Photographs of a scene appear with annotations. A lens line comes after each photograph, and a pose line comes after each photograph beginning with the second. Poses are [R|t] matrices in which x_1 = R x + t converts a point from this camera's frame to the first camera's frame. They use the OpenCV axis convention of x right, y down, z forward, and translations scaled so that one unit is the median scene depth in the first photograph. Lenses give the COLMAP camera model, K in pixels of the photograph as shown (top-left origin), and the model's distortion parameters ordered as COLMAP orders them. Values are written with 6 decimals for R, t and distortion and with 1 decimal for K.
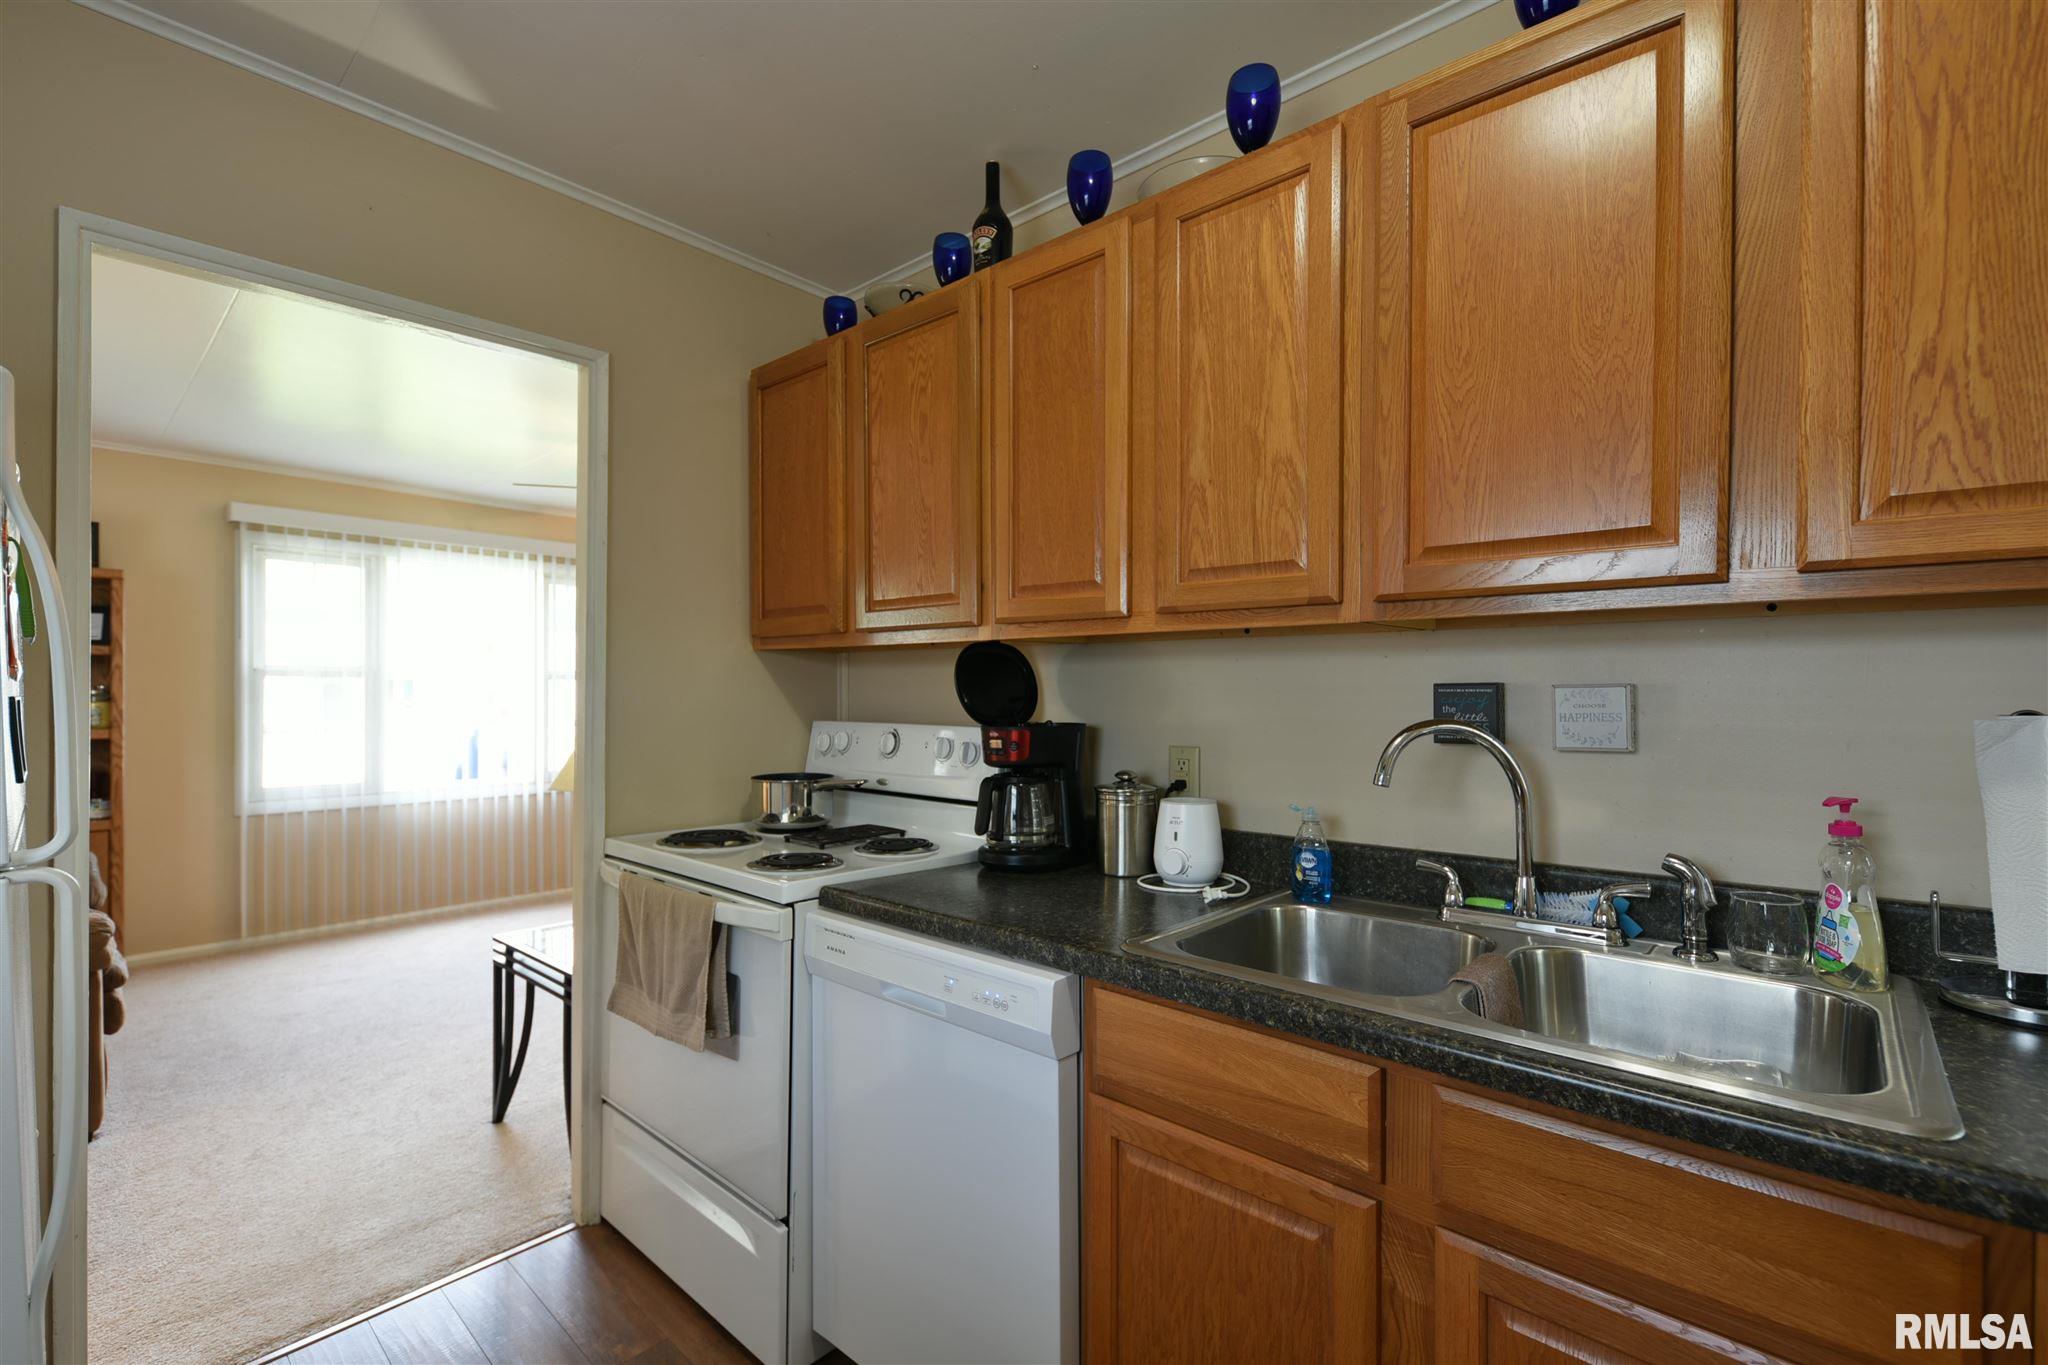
lens RADIAL K [[891.4, 0, 1026.7], [0, 891.4, 686.4], [0, 0, 1]] dist [0.007671, -0.000505]
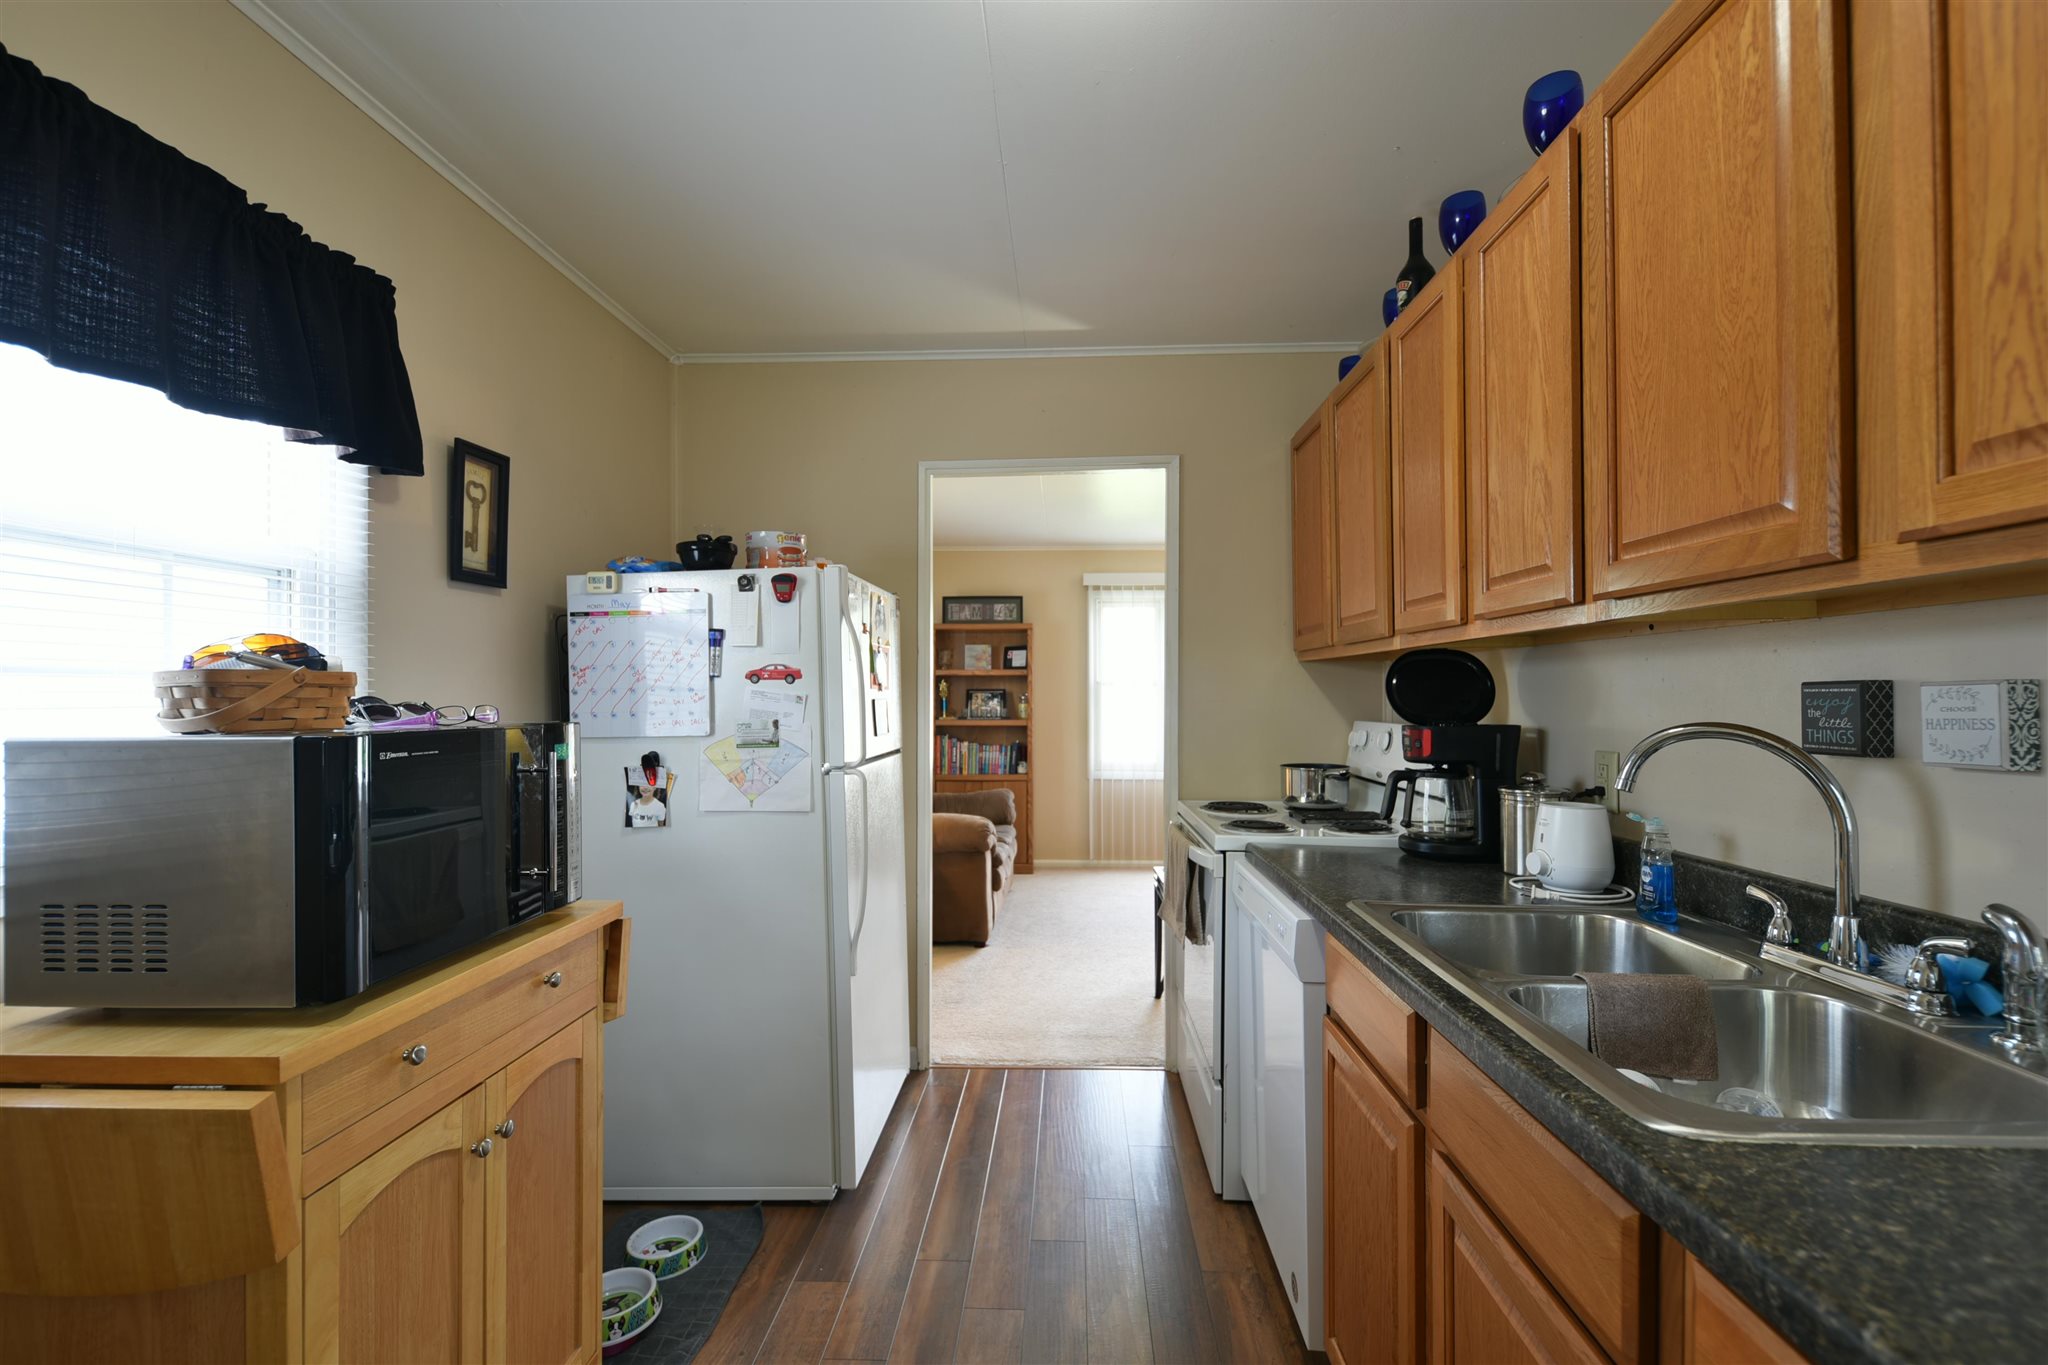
lens RADIAL K [[891.4, 0, 1026.7], [0, 891.4, 686.4], [0, 0, 1]] dist [0.007671, -0.000505]
pose [[0.629377, -0.012561, -0.776998, 0.662054], [0.008233, 0.999921, -0.009497, 0.002720], [0.777056, -0.000420, 0.629431, -0.095961]]
